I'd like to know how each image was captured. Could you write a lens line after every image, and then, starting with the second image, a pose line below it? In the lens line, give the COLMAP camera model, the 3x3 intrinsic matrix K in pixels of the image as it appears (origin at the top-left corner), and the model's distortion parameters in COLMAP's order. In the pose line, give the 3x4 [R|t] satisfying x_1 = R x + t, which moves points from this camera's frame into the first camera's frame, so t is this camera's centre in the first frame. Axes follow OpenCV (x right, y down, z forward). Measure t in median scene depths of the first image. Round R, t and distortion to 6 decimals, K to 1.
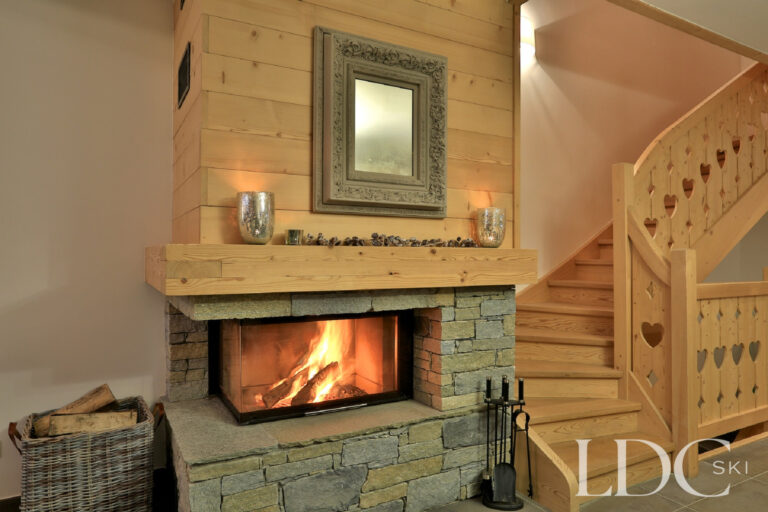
lens RADIAL K [[508.9, 0, 383.9], [0, 508.9, 254.4], [0, 0, 1]] dist [0.000492, -0.000019]
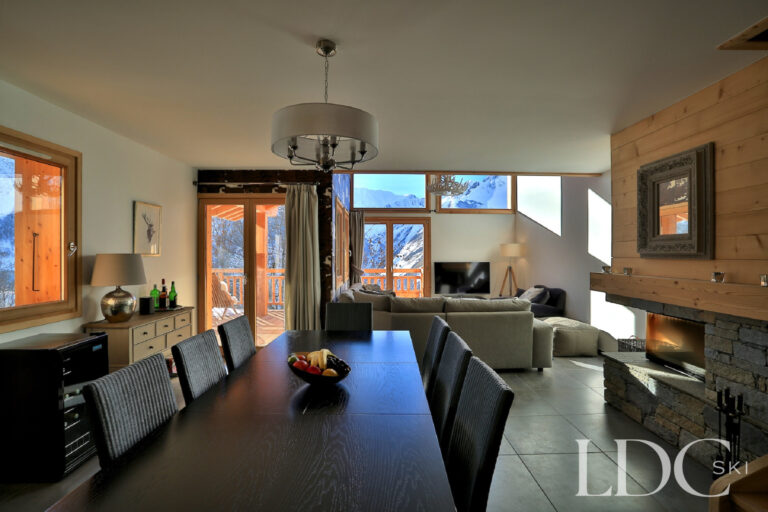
lens RADIAL K [[369.0, 0, 383.3], [0, 369.0, 254.2], [0, 0, 1]] dist [-0.032577, 0.000901]
pose [[-0.491103, -0.002455, -0.871098, 1.381539], [-0.000226, 0.999996, -0.002691, -0.081879], [0.871101, -0.001125, -0.491102, 0.696712]]
